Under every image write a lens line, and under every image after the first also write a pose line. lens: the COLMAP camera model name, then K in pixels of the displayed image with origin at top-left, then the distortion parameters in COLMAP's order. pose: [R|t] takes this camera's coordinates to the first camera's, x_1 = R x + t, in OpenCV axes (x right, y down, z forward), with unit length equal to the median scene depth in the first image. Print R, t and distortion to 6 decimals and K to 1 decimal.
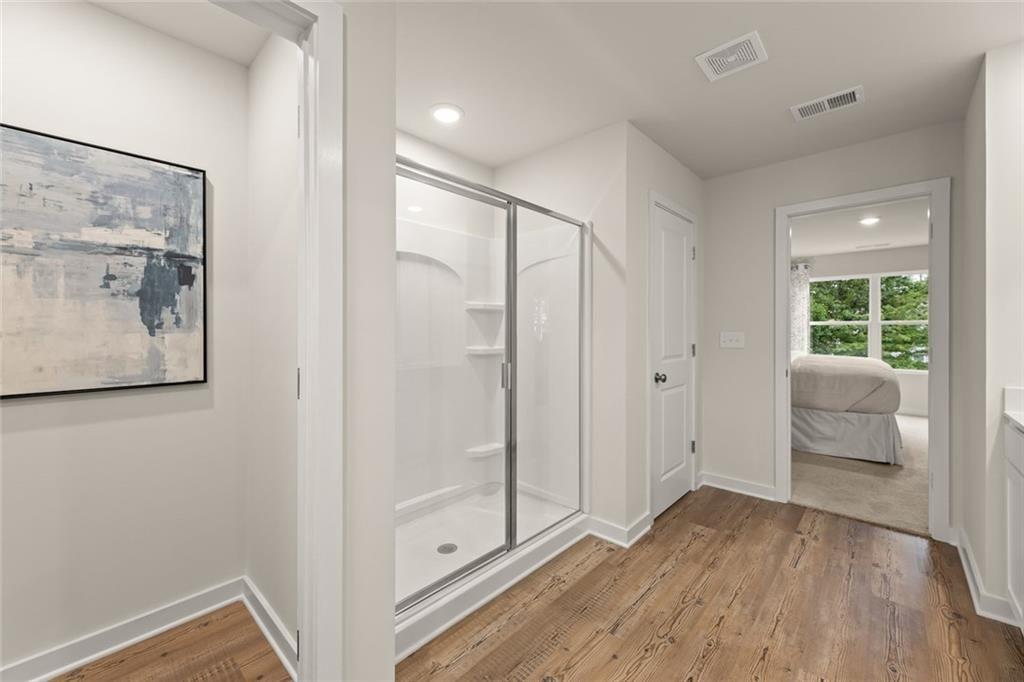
lens RADIAL K [[404.7, 0, 508.0], [0, 404.7, 335.1], [0, 0, 1]] dist [-0.000531, -0.000353]
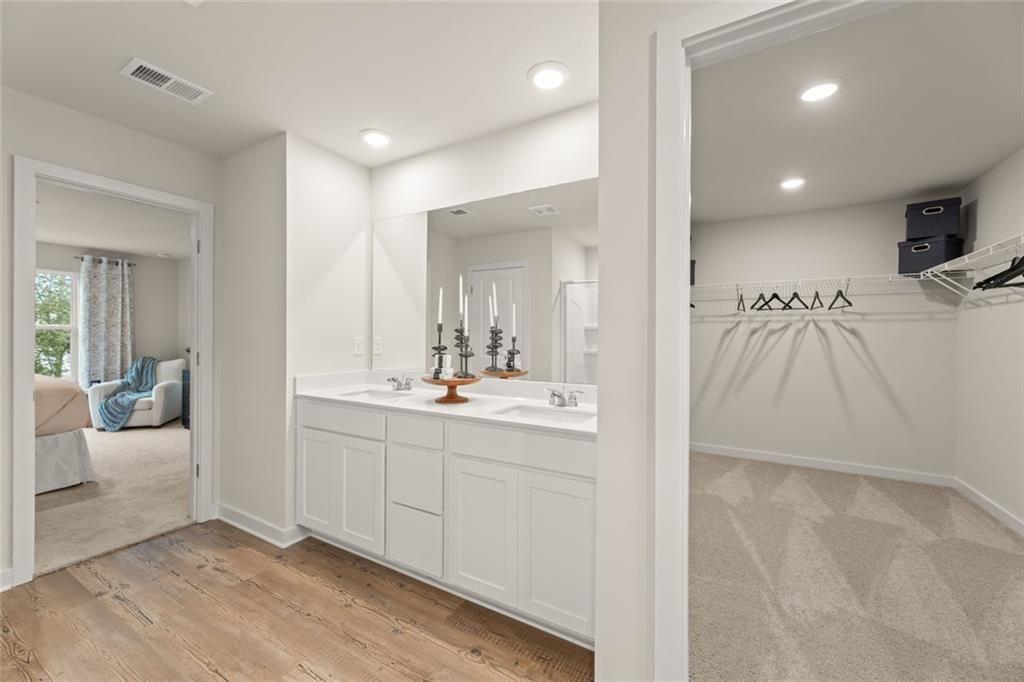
lens RADIAL K [[404.7, 0, 508.2], [0, 404.7, 341.1], [0, 0, 1]] dist [-0.000531, -0.000353]
pose [[-0.224115, -0.010773, 0.974503, -0.227770], [0.008421, 0.999880, 0.012990, -0.005433], [-0.974526, 0.011118, -0.223997, 0.423880]]
